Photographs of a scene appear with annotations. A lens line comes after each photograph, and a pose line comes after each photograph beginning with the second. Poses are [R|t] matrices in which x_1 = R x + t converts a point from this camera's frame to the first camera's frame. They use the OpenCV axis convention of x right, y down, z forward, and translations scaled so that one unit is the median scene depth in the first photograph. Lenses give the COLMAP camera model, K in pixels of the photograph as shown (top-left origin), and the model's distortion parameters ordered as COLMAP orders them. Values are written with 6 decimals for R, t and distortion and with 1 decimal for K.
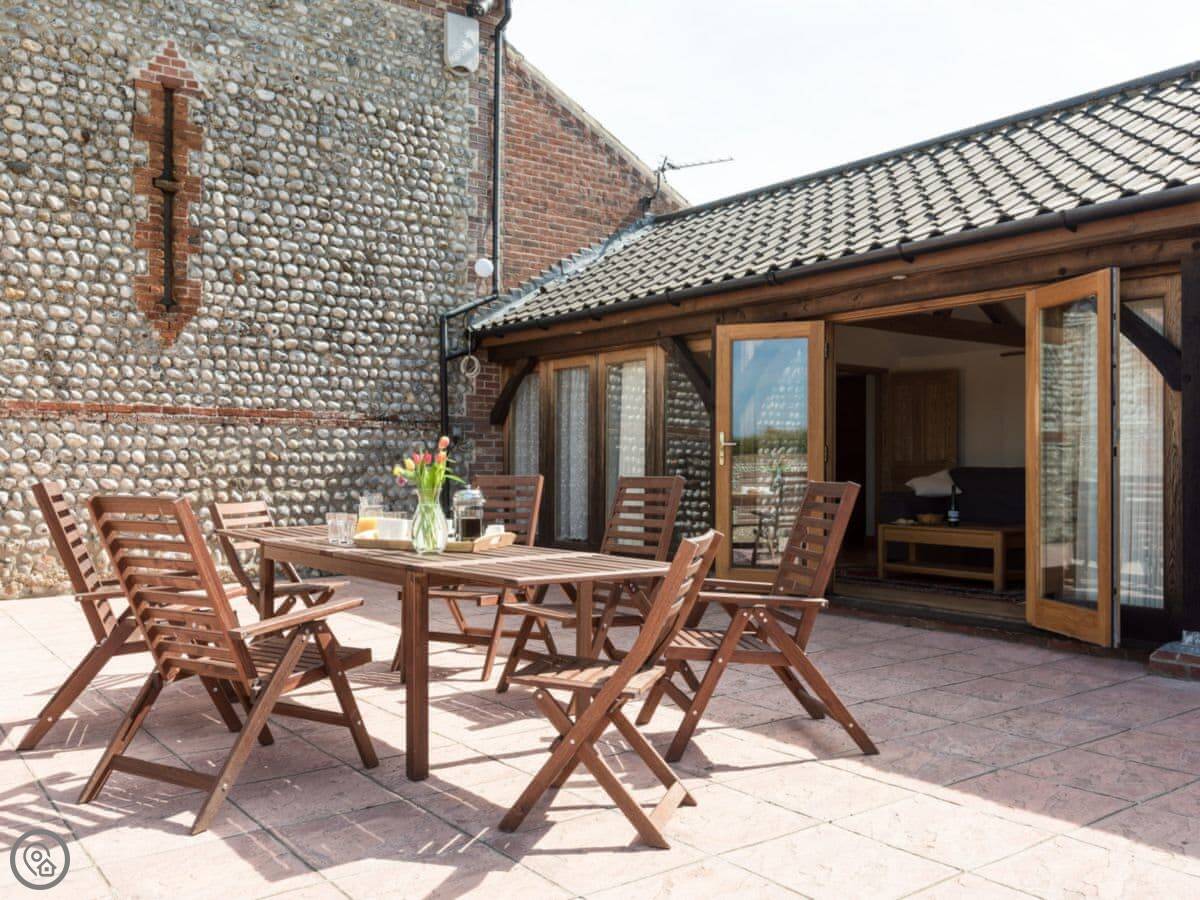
lens RADIAL K [[1045.1, 0, 591.5], [0, 1045.1, 454.4], [0, 0, 1]] dist [0.039501, -0.036162]
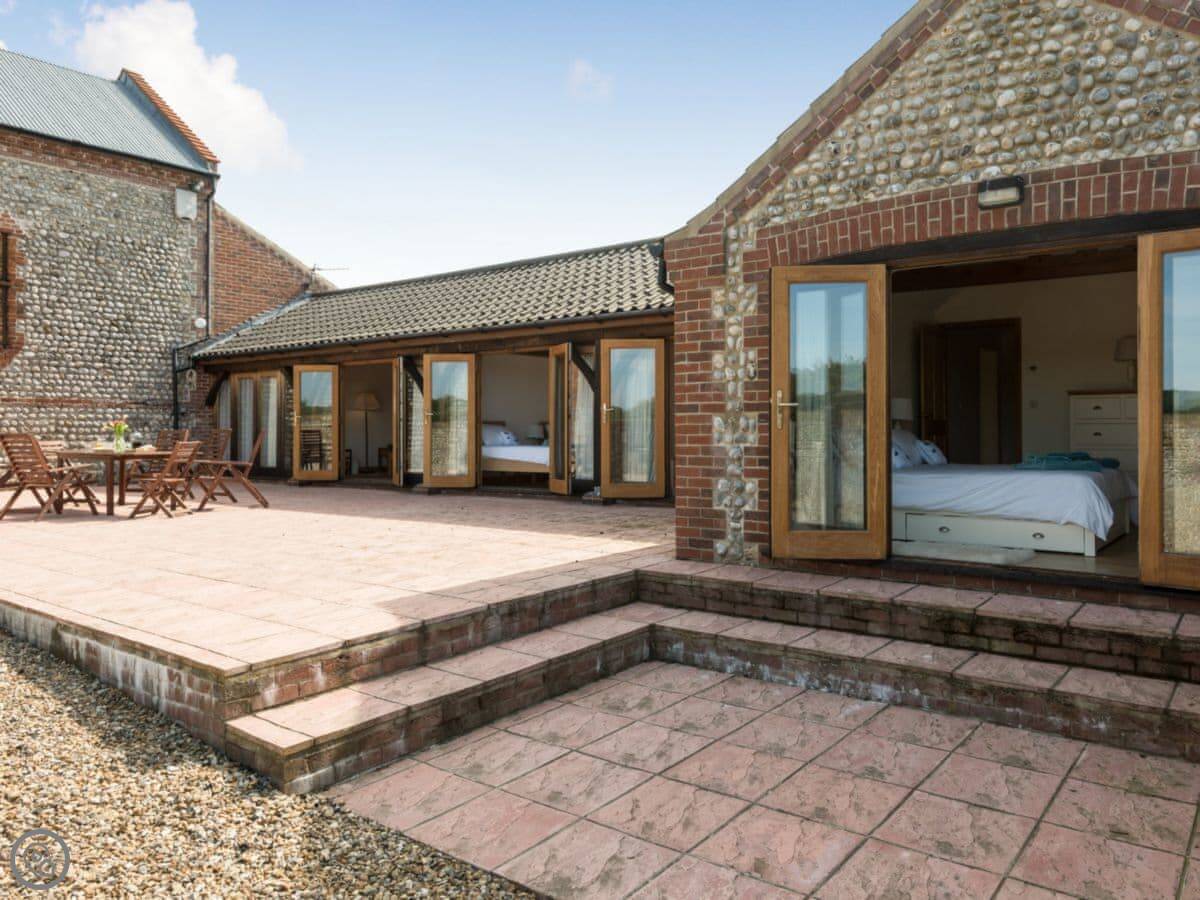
lens RADIAL K [[871.3, 0, 666.7], [0, 871.3, 423.3], [0, 0, 1]] dist [0.020464, -0.002570]
pose [[0.960801, -0.001212, 0.277237, 0.289008], [-0.000005, 0.999990, 0.004392, -0.004942], [-0.277240, -0.004221, 0.960792, -0.813231]]
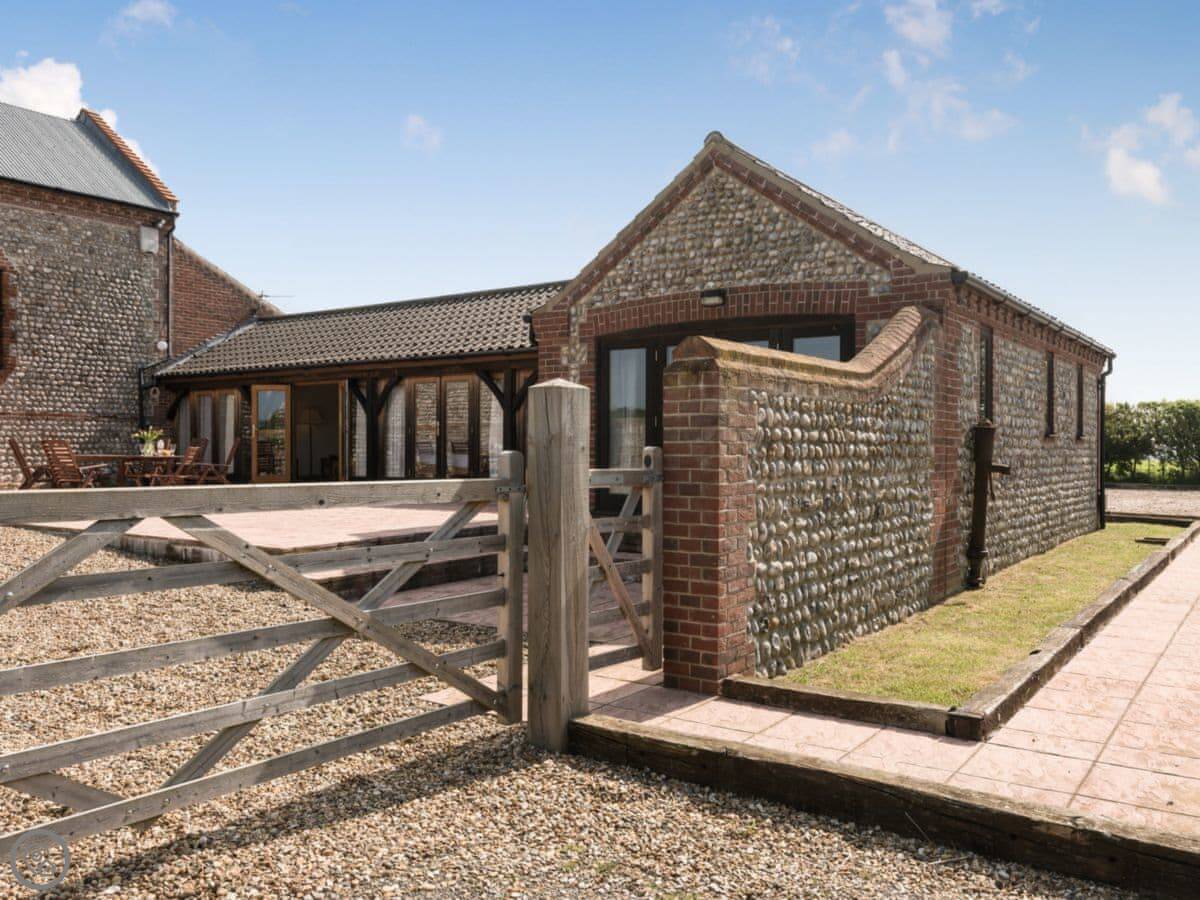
lens RADIAL K [[984.3, 0, 656.1], [0, 984.3, 462.4], [0, 0, 1]] dist [0.022595, -0.005886]
pose [[0.952381, -0.003521, 0.304891, 0.257544], [-0.004107, 0.999694, 0.024374, 0.005011], [-0.304884, -0.024466, 0.952075, -1.318510]]
